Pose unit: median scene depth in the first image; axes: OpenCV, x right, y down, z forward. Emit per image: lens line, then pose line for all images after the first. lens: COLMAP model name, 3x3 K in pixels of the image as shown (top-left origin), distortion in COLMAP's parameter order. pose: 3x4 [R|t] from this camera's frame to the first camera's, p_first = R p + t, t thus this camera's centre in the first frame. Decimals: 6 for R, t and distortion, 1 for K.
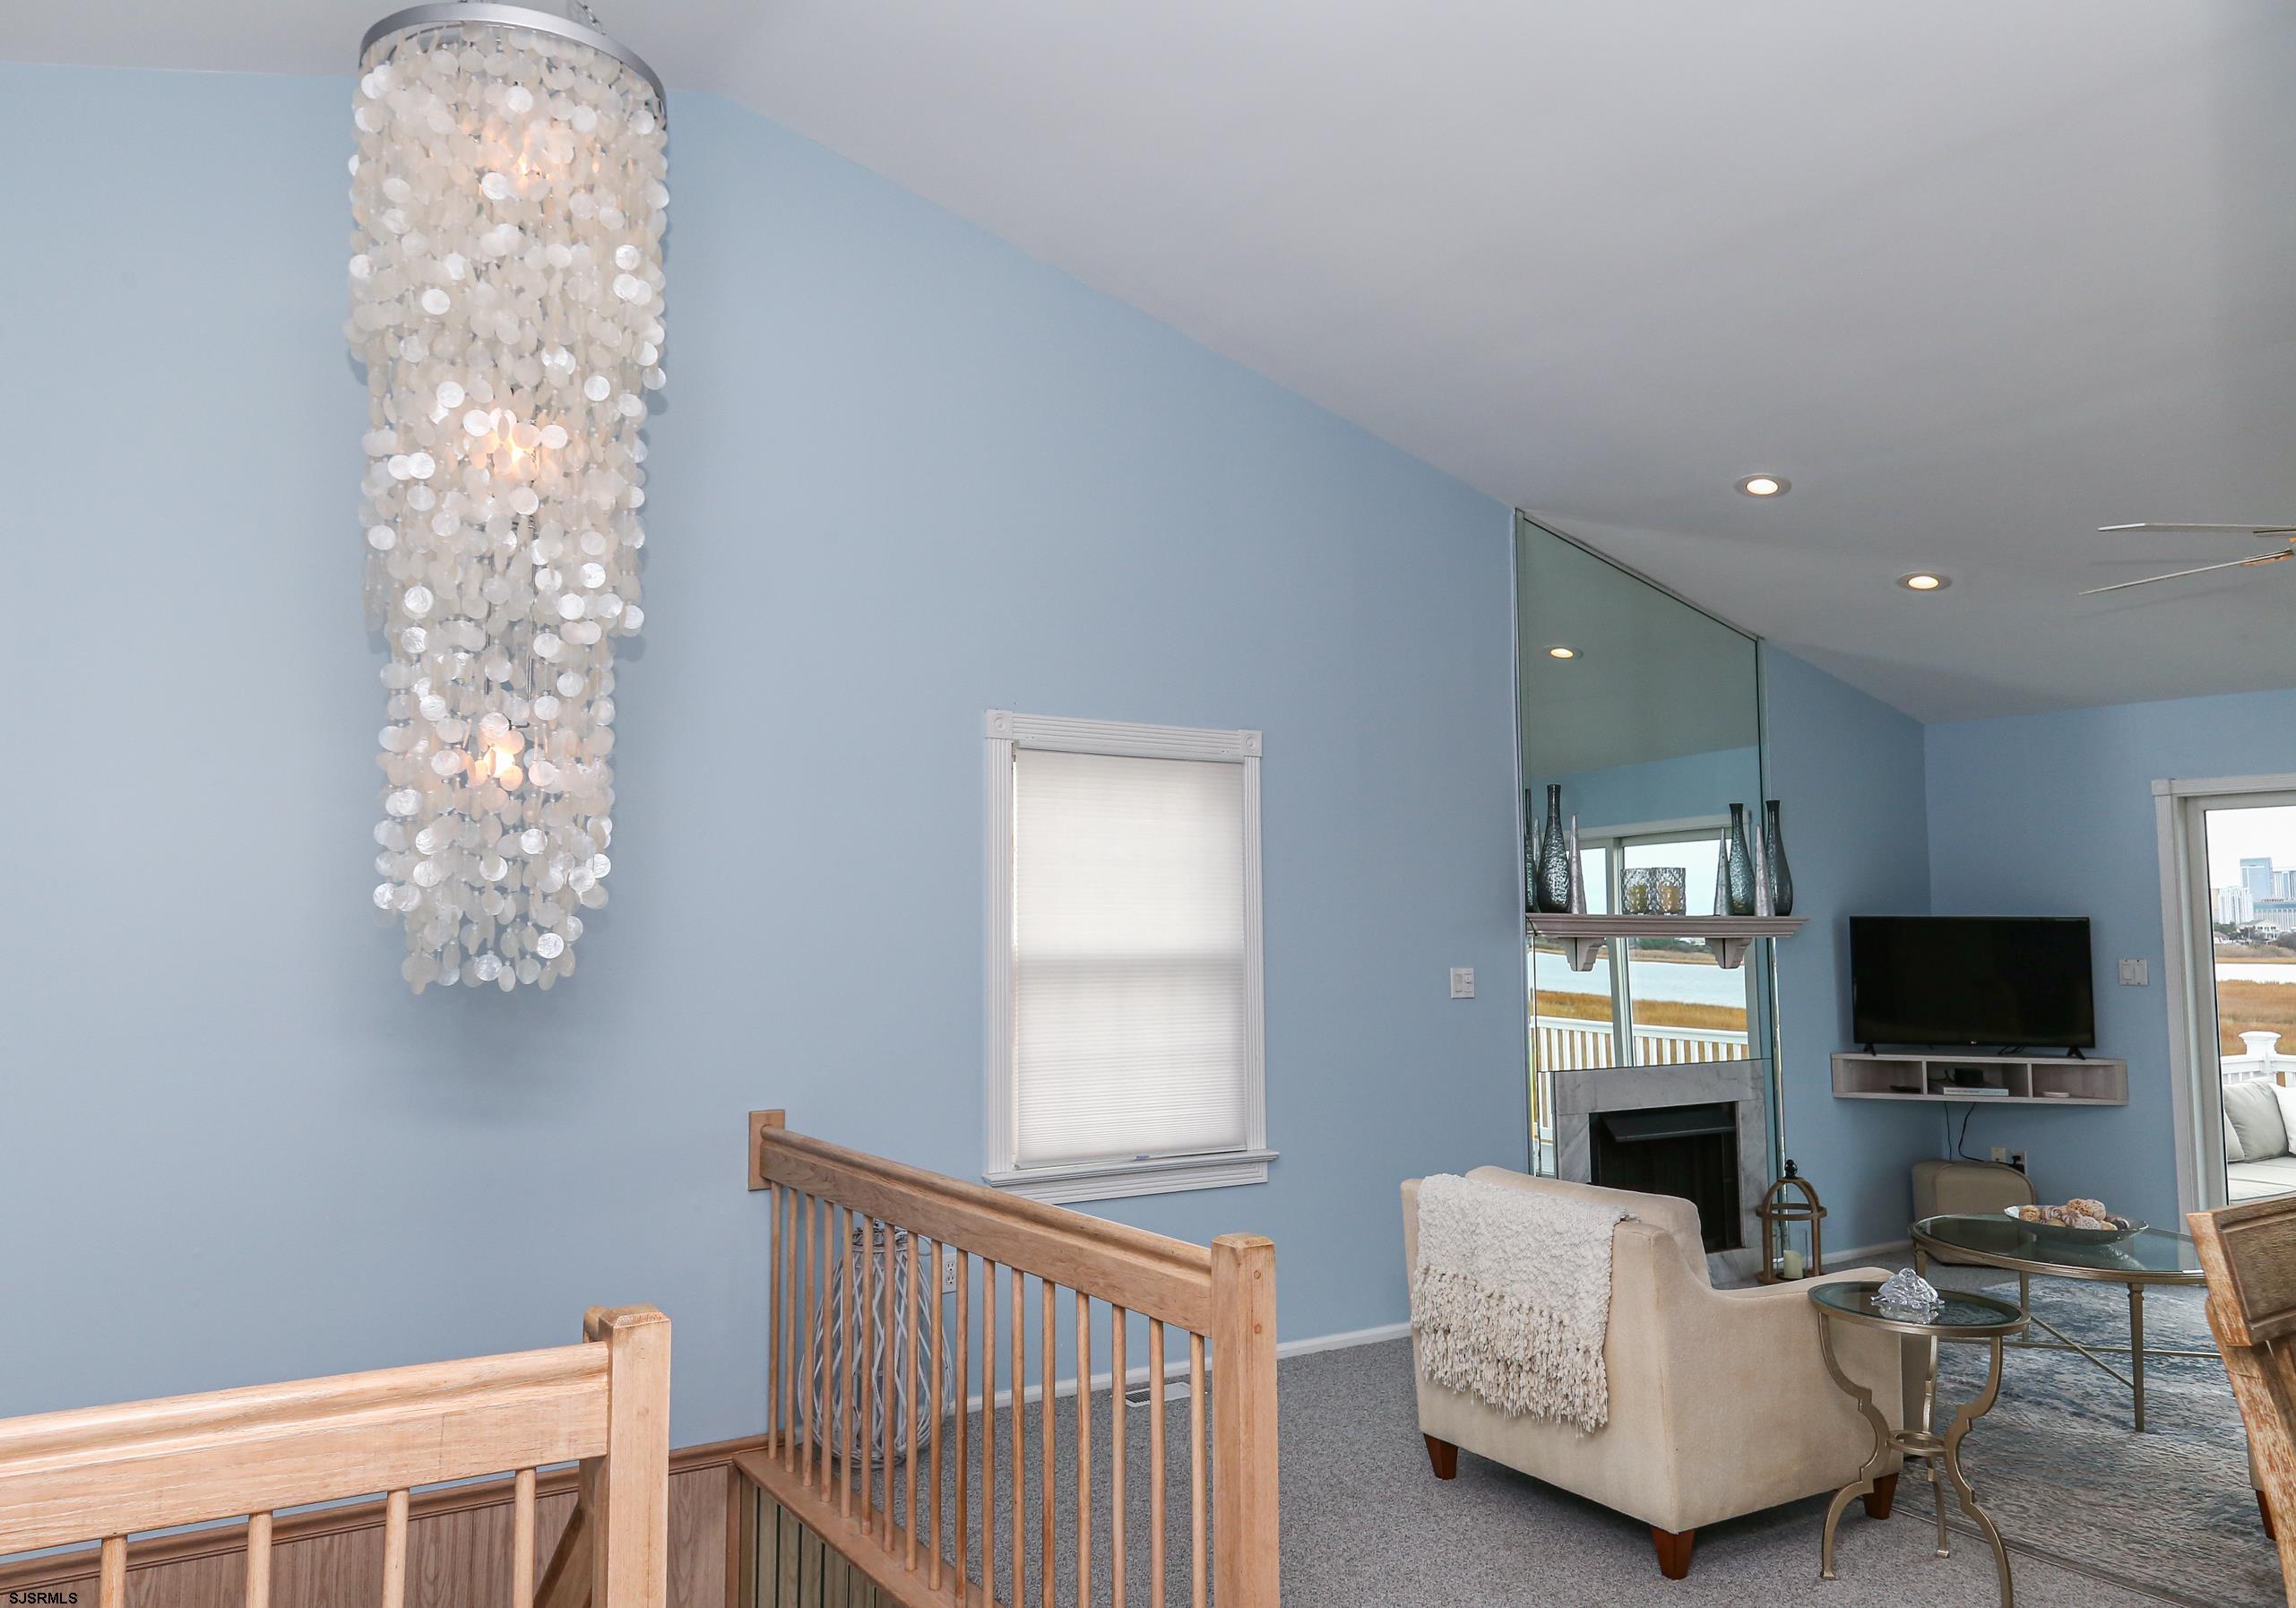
lens RADIAL K [[1645.9, 0, 1086.2], [0, 1645.9, 783.5], [0, 0, 1]] dist [-0.000253, 0.001246]
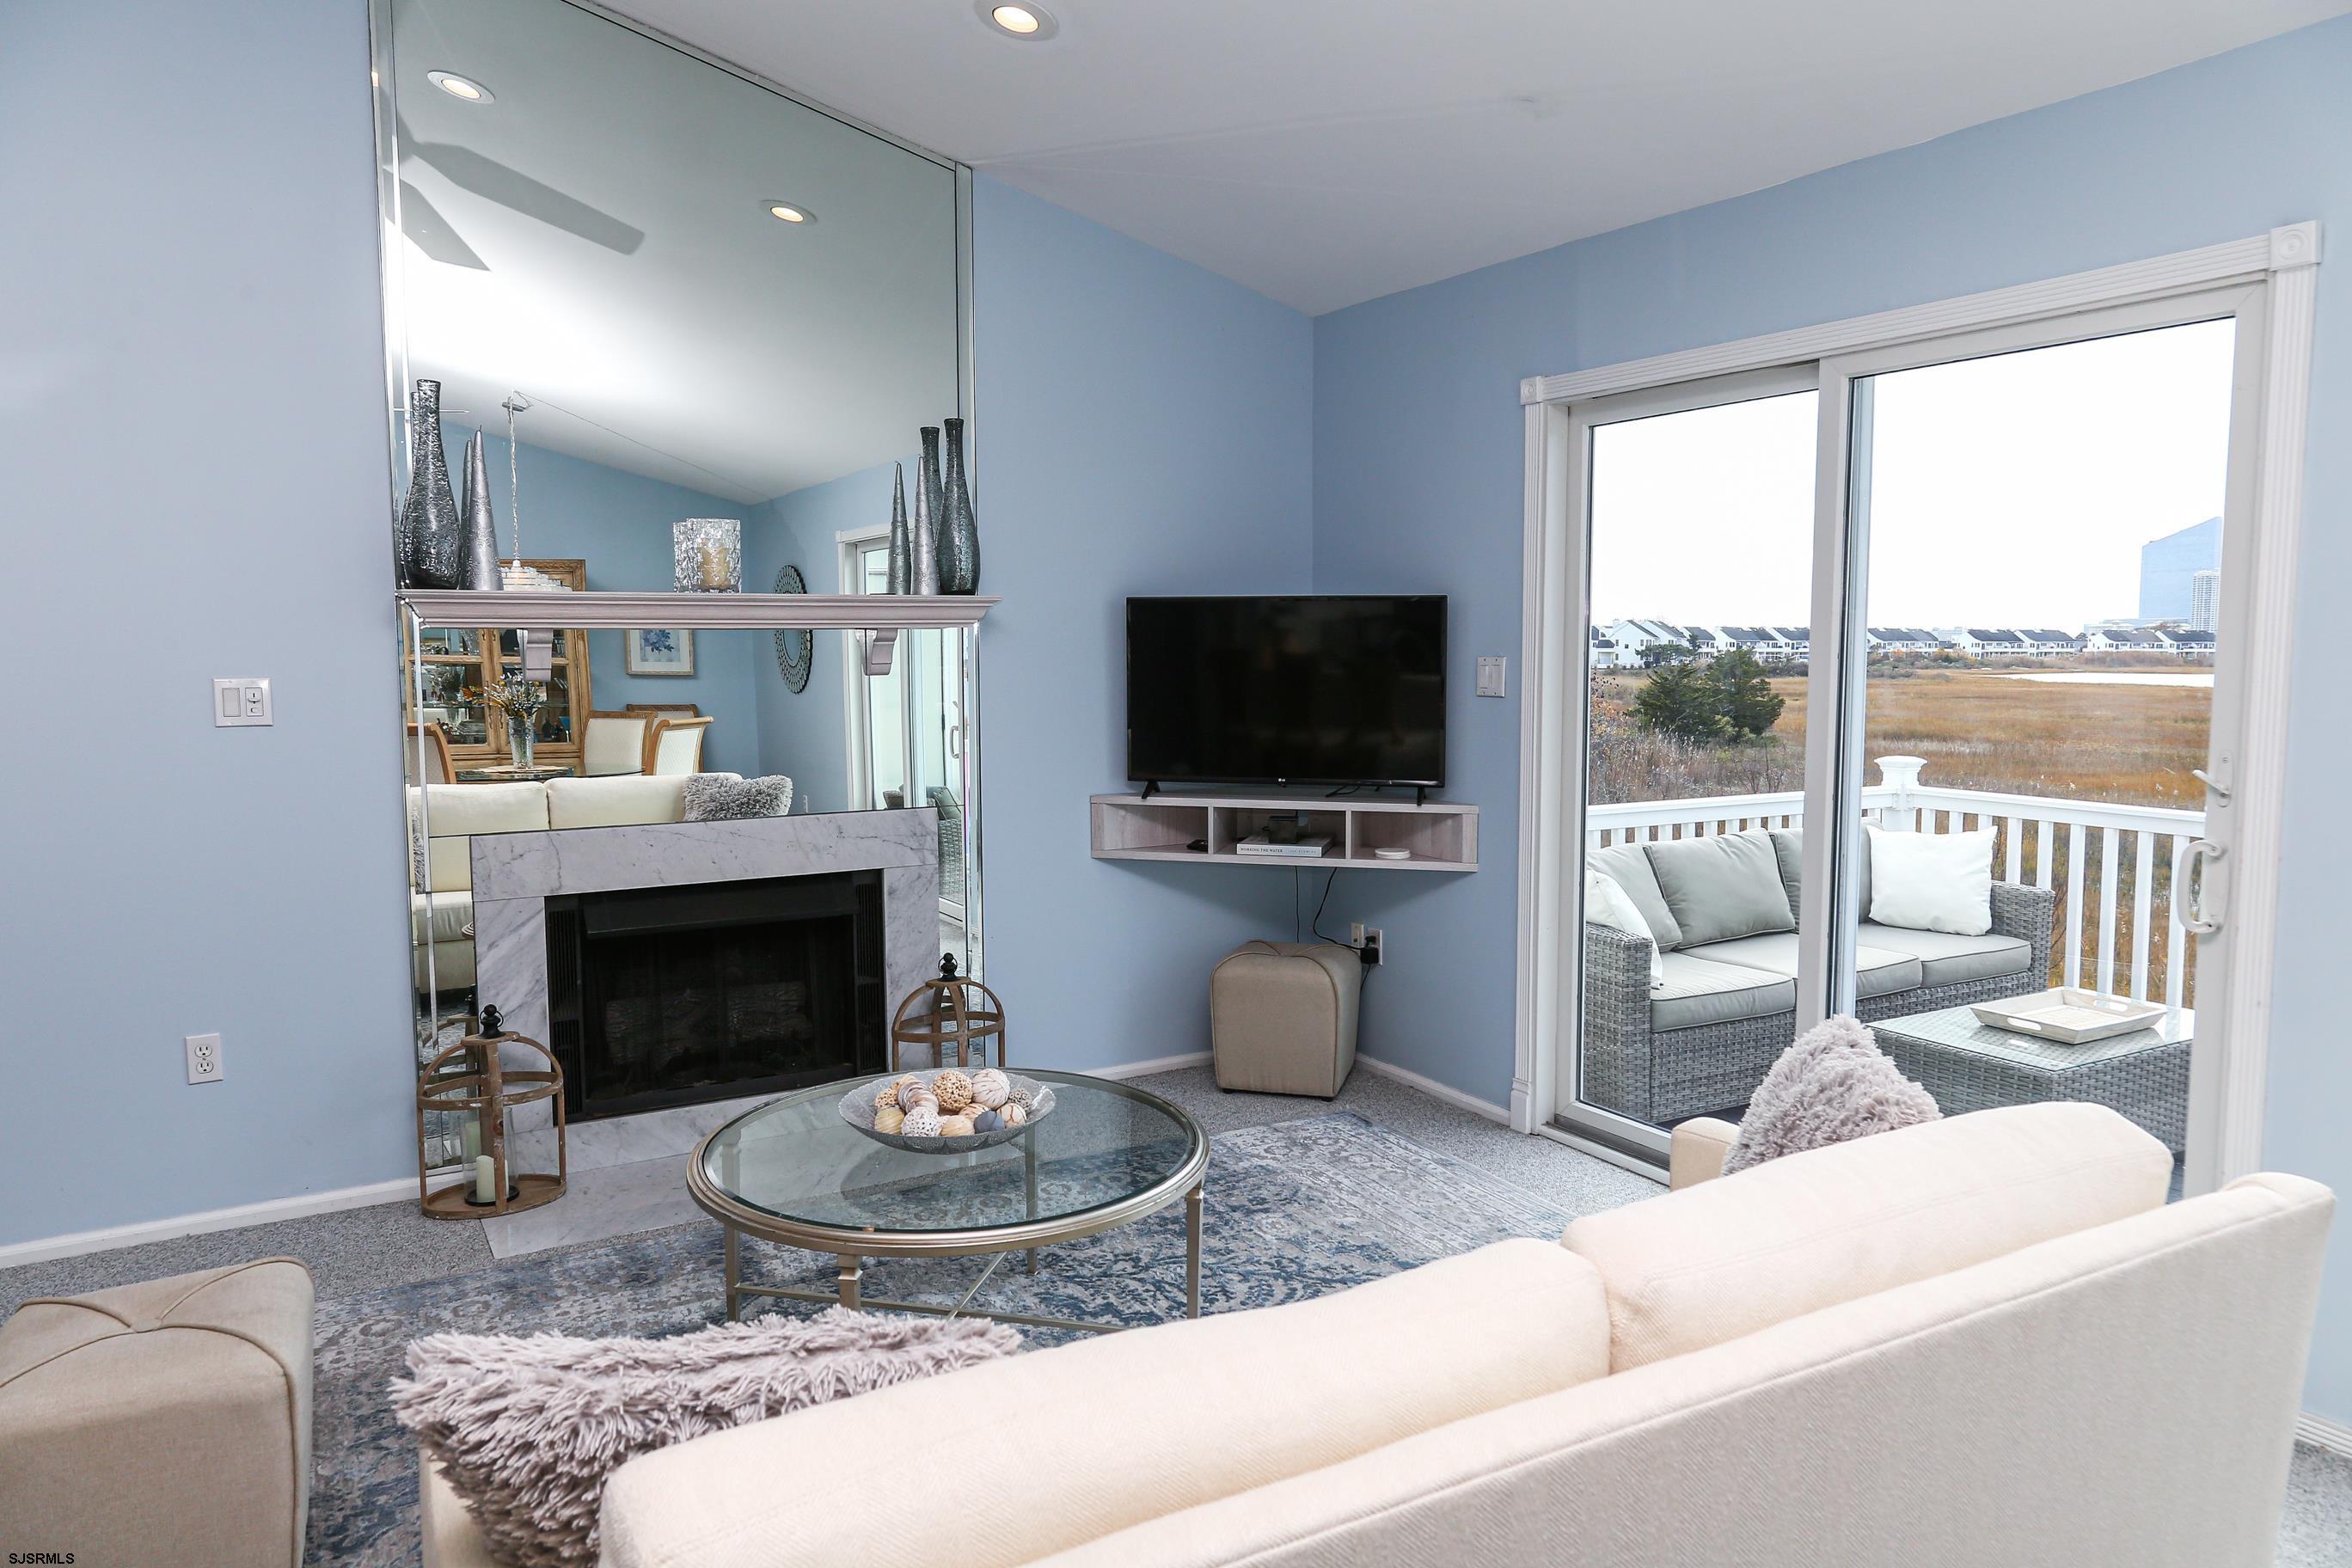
lens RADIAL K [[1548.6, 0, 1245.5], [0, 1548.6, 775.8], [0, 0, 1]] dist [0.005838, -0.003254]
pose [[0.999864, -0.004332, -0.015894, 0.546903], [0.006977, 0.985355, 0.170375, 0.046583], [0.014923, -0.170463, 0.985251, 0.372494]]
